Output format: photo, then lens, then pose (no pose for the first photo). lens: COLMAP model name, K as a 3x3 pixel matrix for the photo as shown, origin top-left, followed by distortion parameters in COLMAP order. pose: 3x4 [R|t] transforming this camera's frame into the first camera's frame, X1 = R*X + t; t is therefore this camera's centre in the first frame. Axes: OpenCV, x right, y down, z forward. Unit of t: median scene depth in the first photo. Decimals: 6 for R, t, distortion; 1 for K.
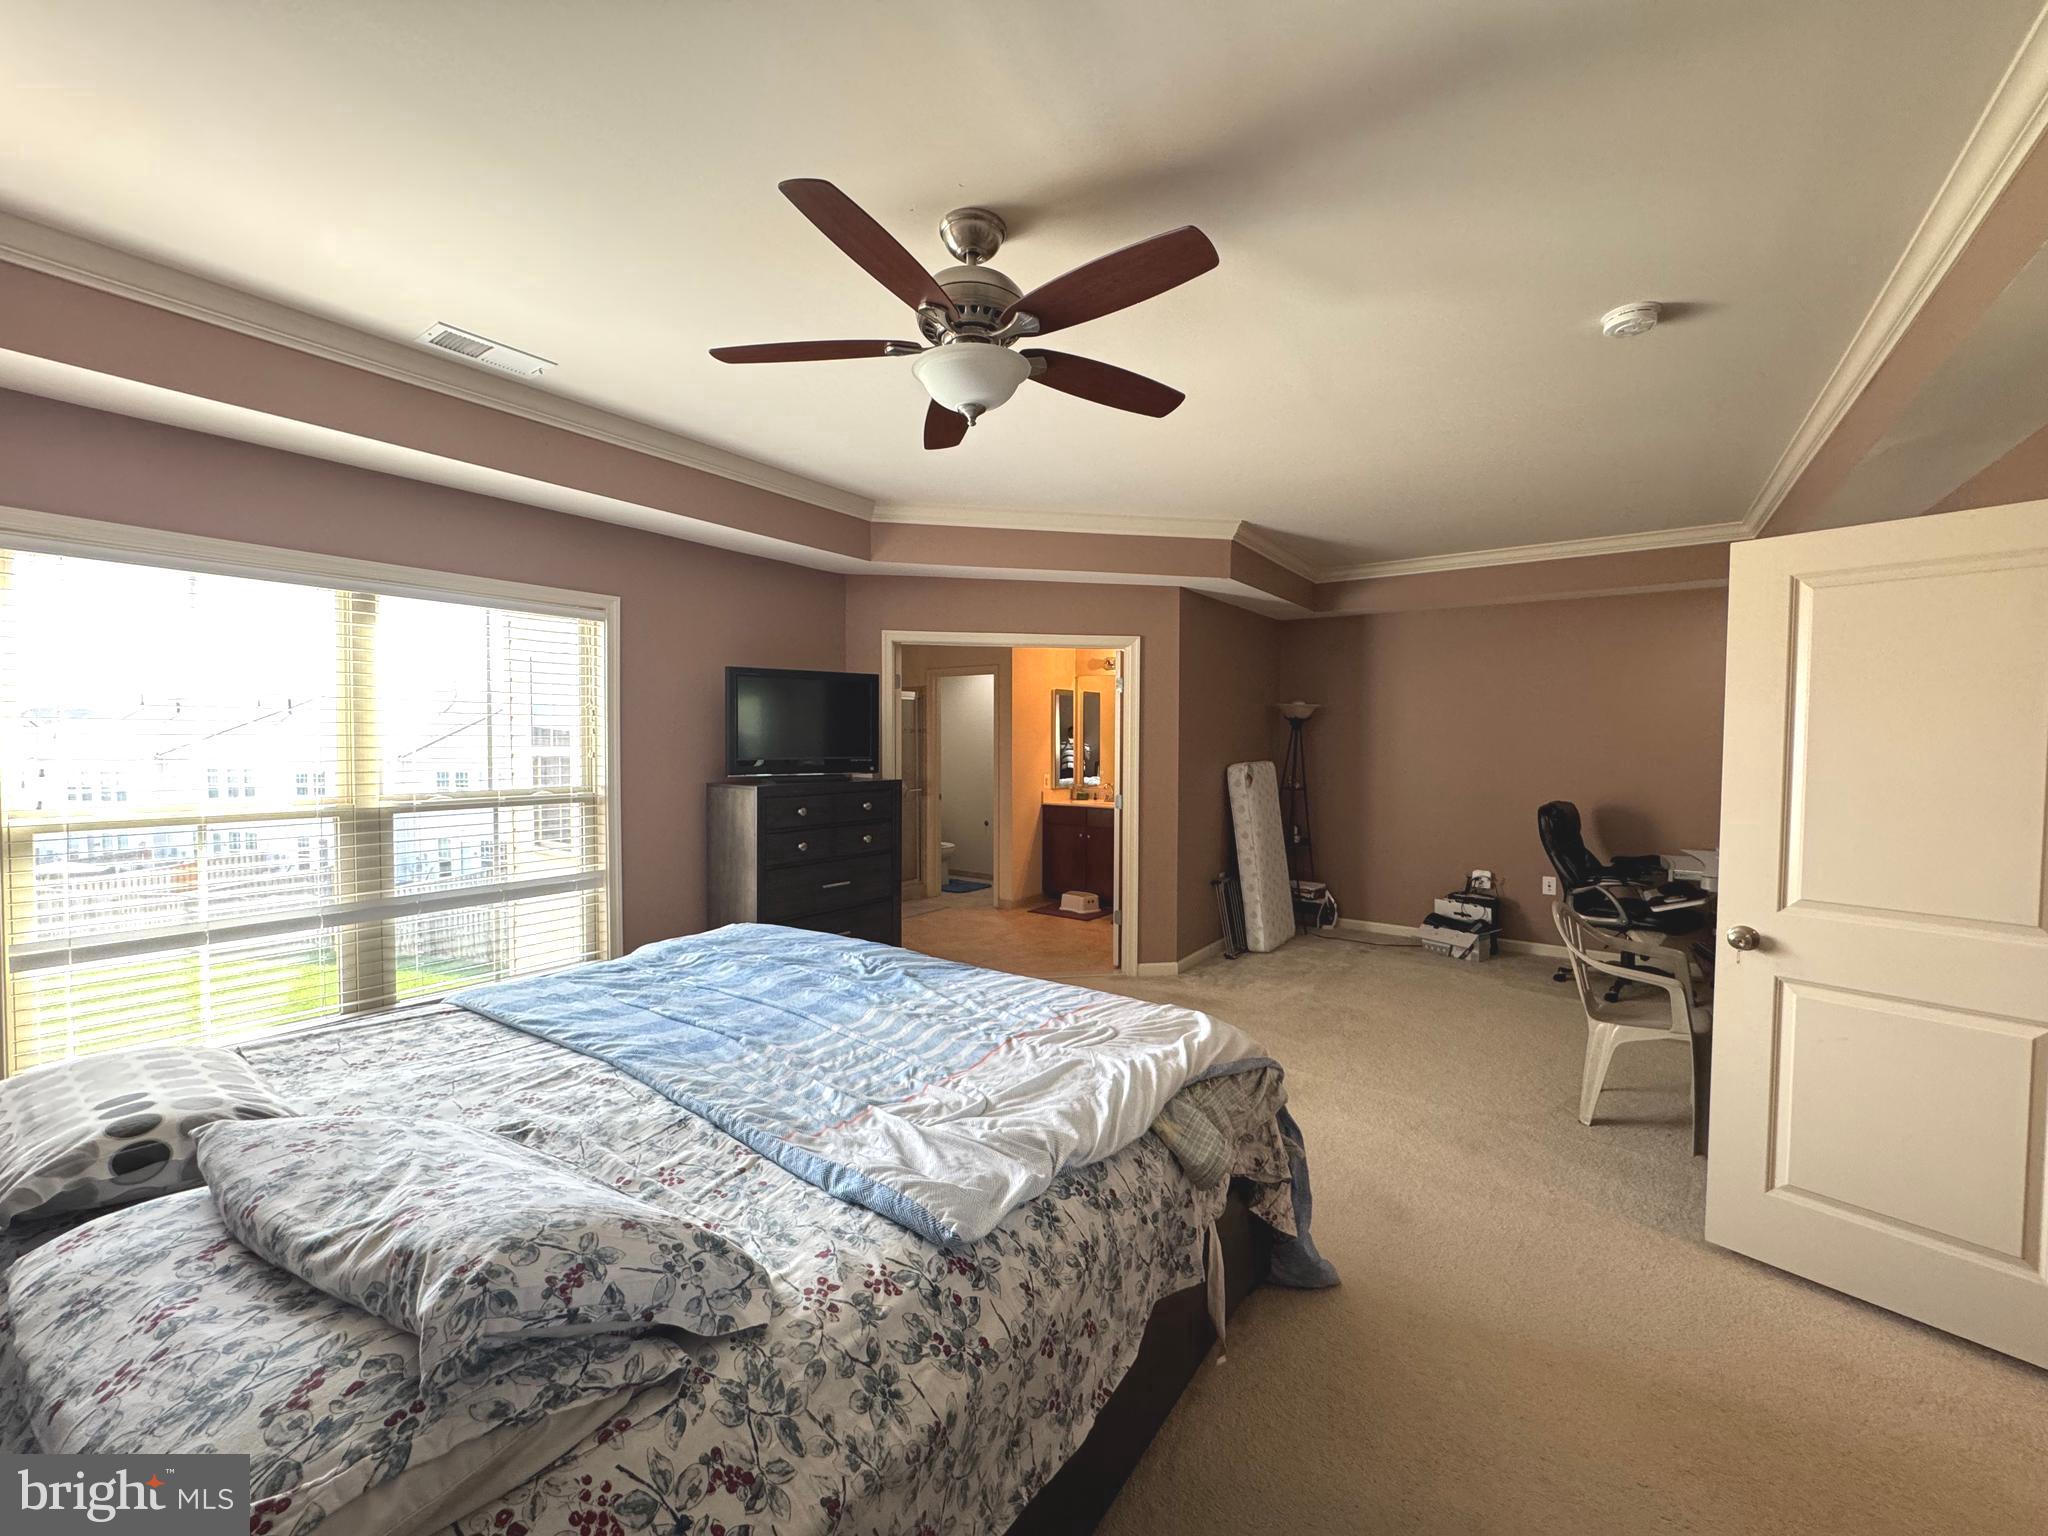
lens RADIAL K [[817.4, 0, 1025.6], [0, 817.4, 765.1], [0, 0, 1]] dist [-0.000712, -0.000070]
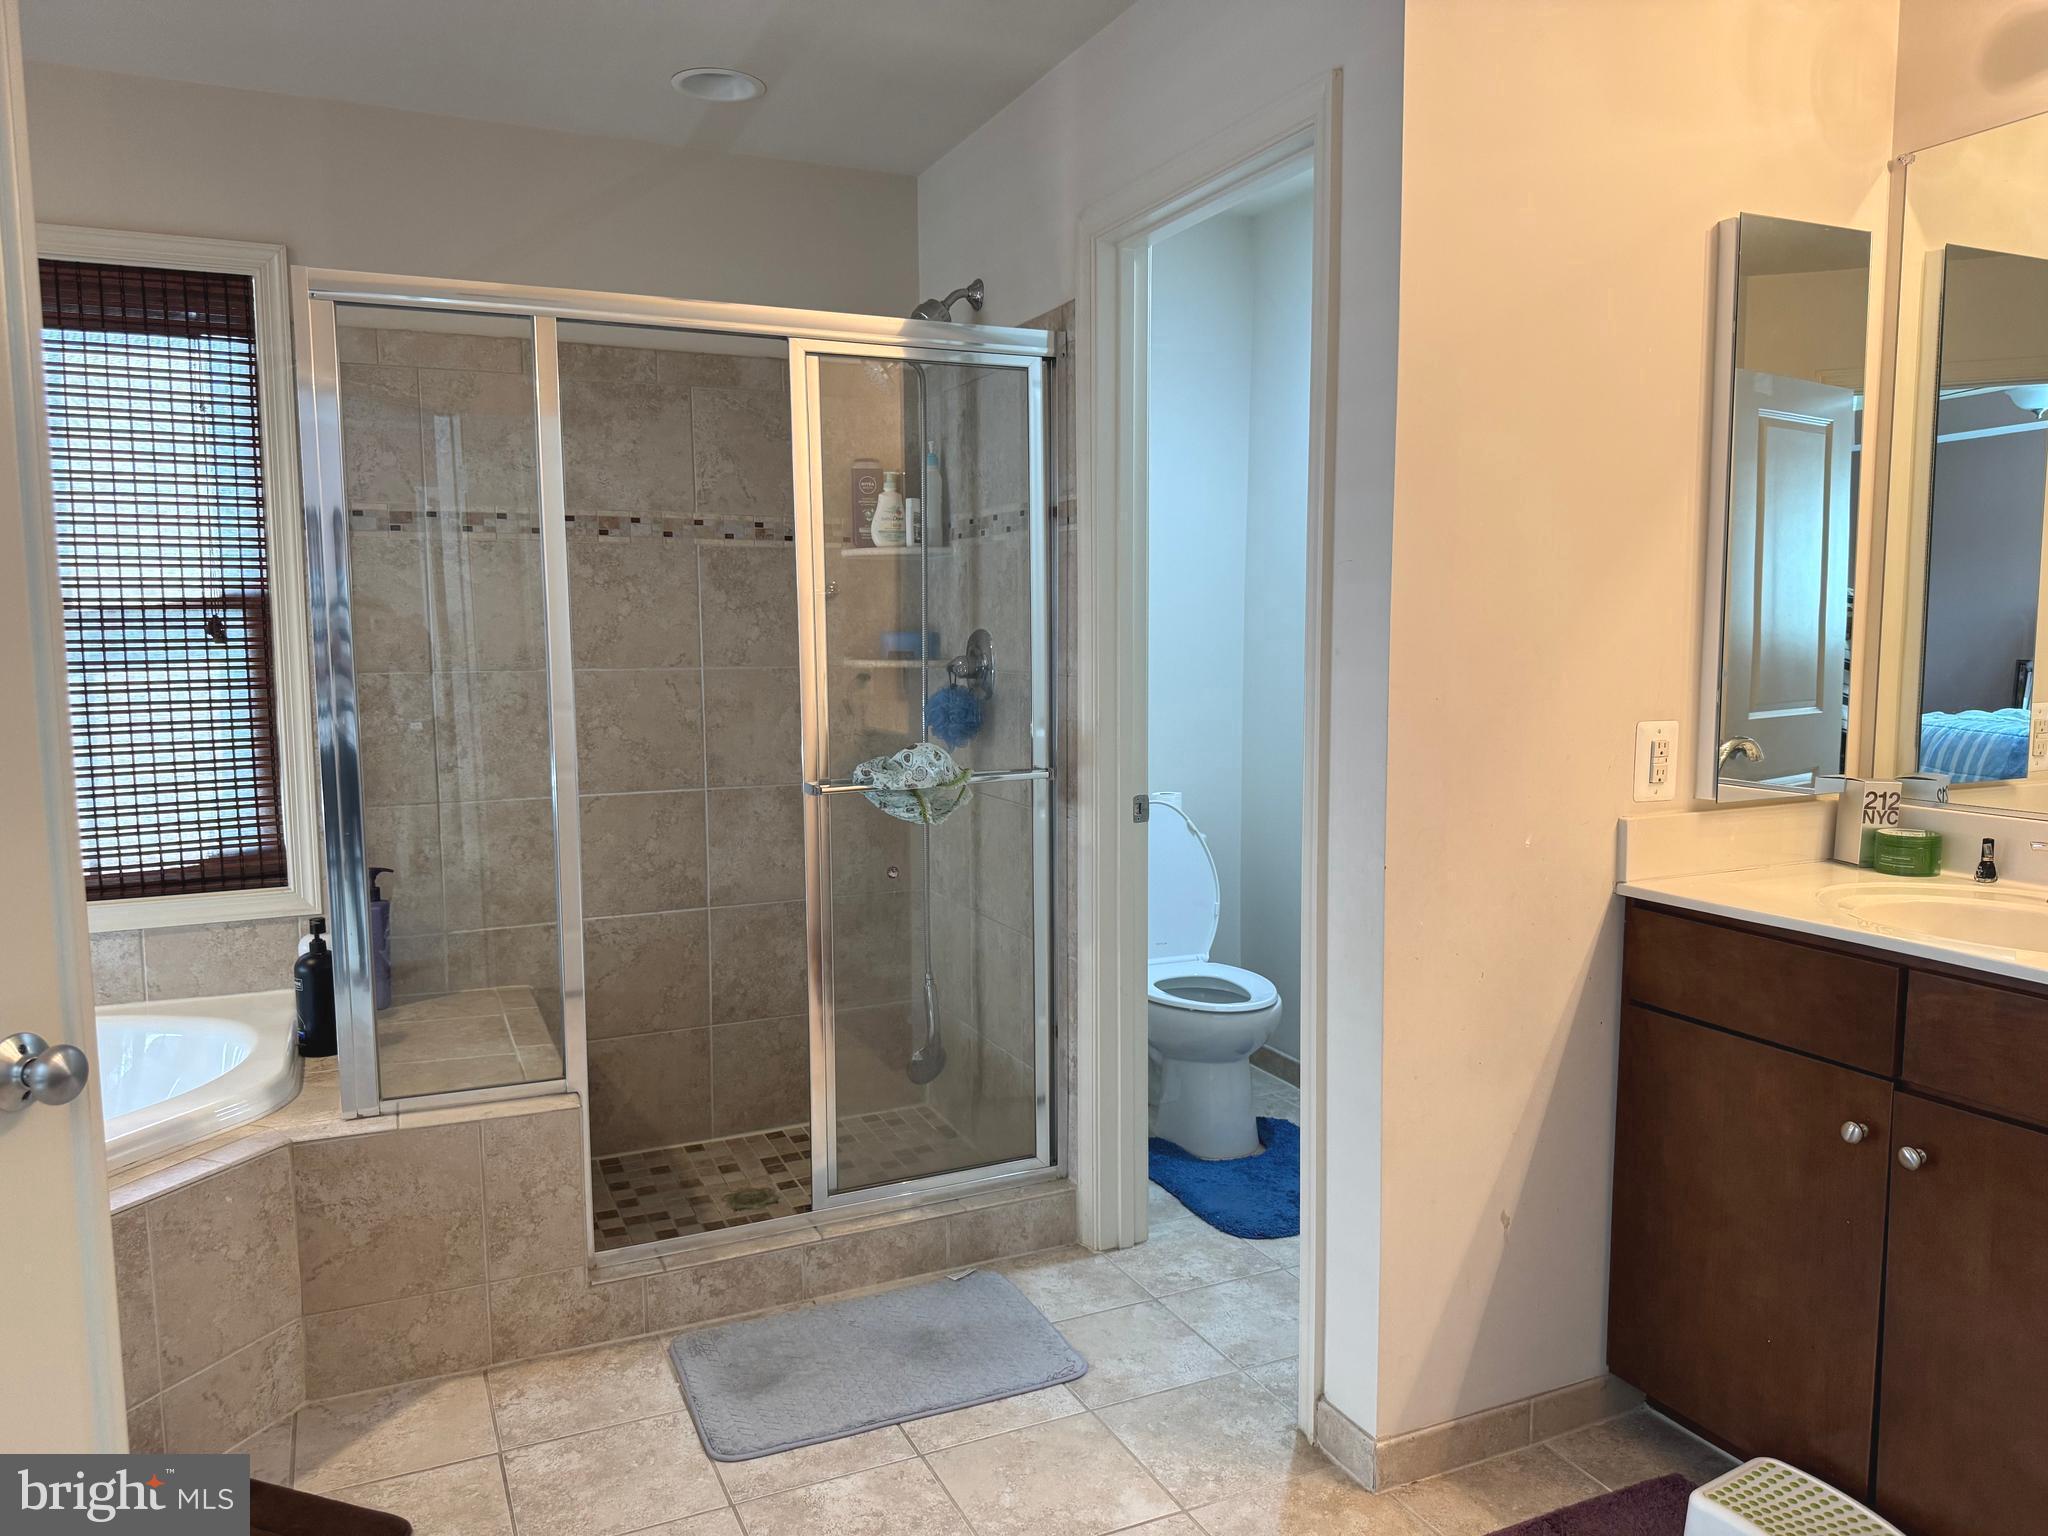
lens RADIAL K [[1440.7, 0, 1024.0], [0, 1440.7, 775.0], [0, 0, 1]] dist [0.068677, -0.103826]
pose [[0.871422, 0.042970, -0.488649, 0.152140], [-0.006587, 0.997091, 0.075934, 0.000557], [0.490490, -0.062952, 0.869170, 1.700640]]
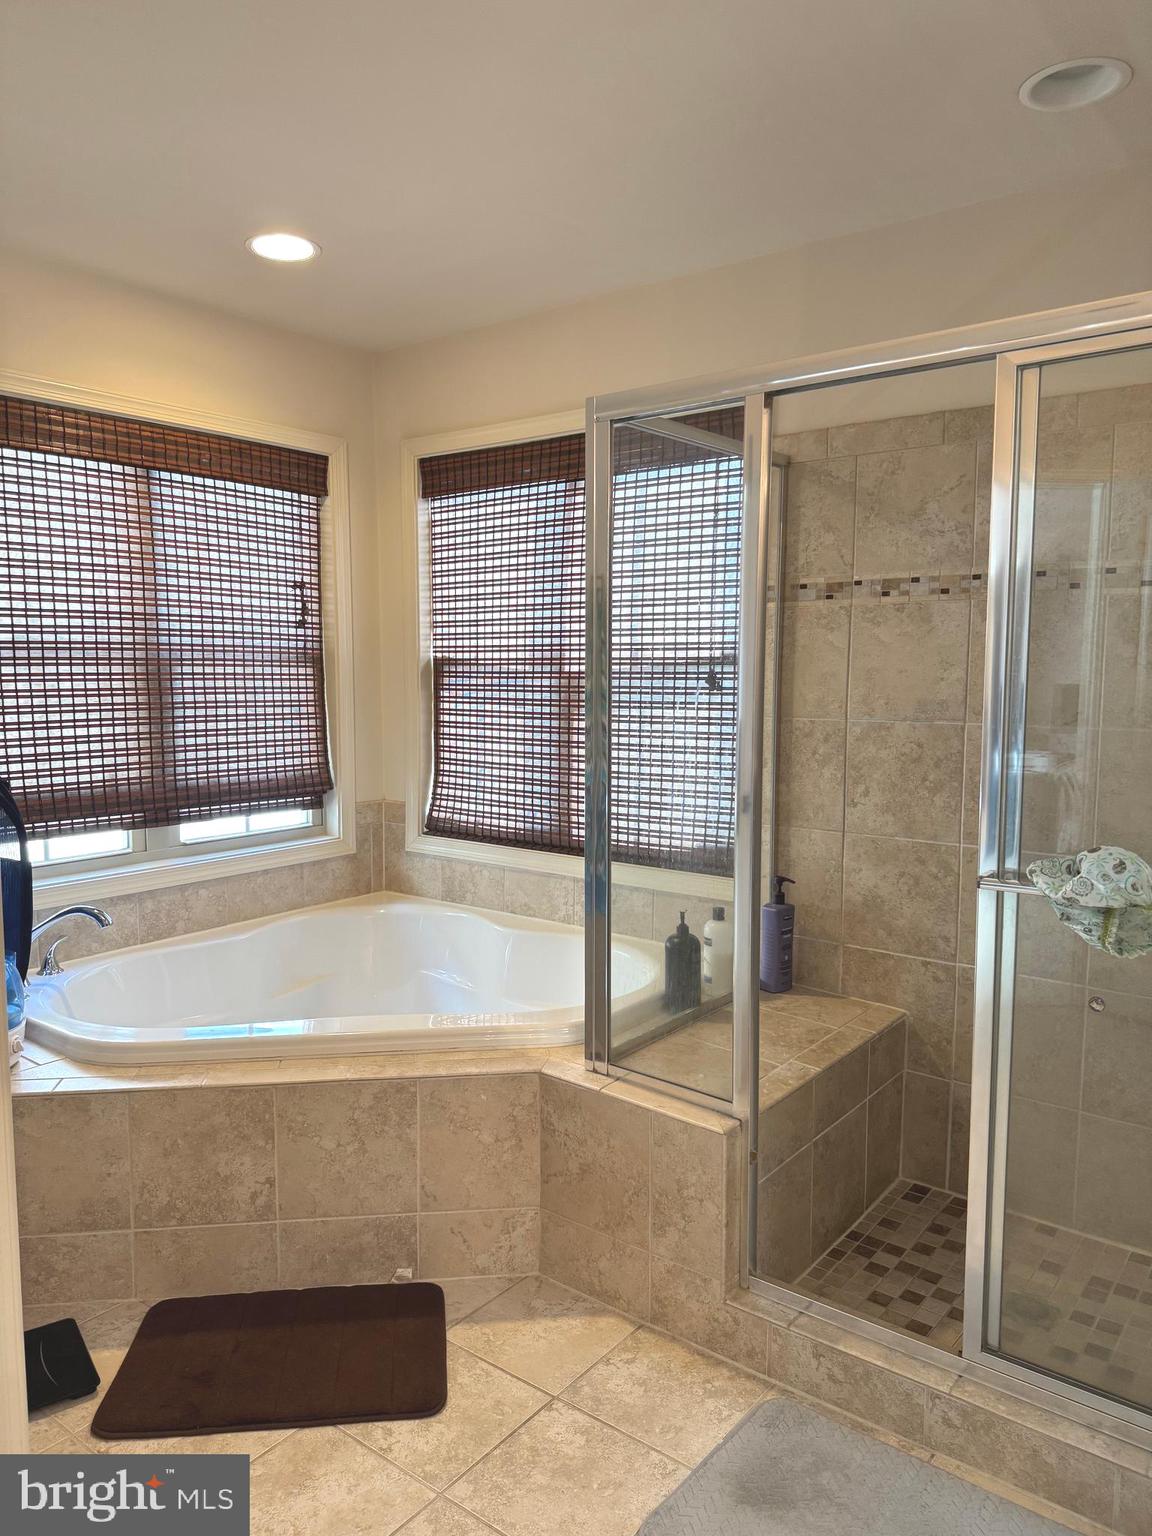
lens RADIAL K [[1080.5, 0, 575.1], [0, 1080.5, 765.7], [0, 0, 1]] dist [0.068677, -0.103826]
pose [[-0.041315, 0.088910, -0.995182, 0.182377], [-0.033421, 0.995353, 0.090312, -0.029600], [0.998587, 0.036991, -0.038151, 2.265134]]
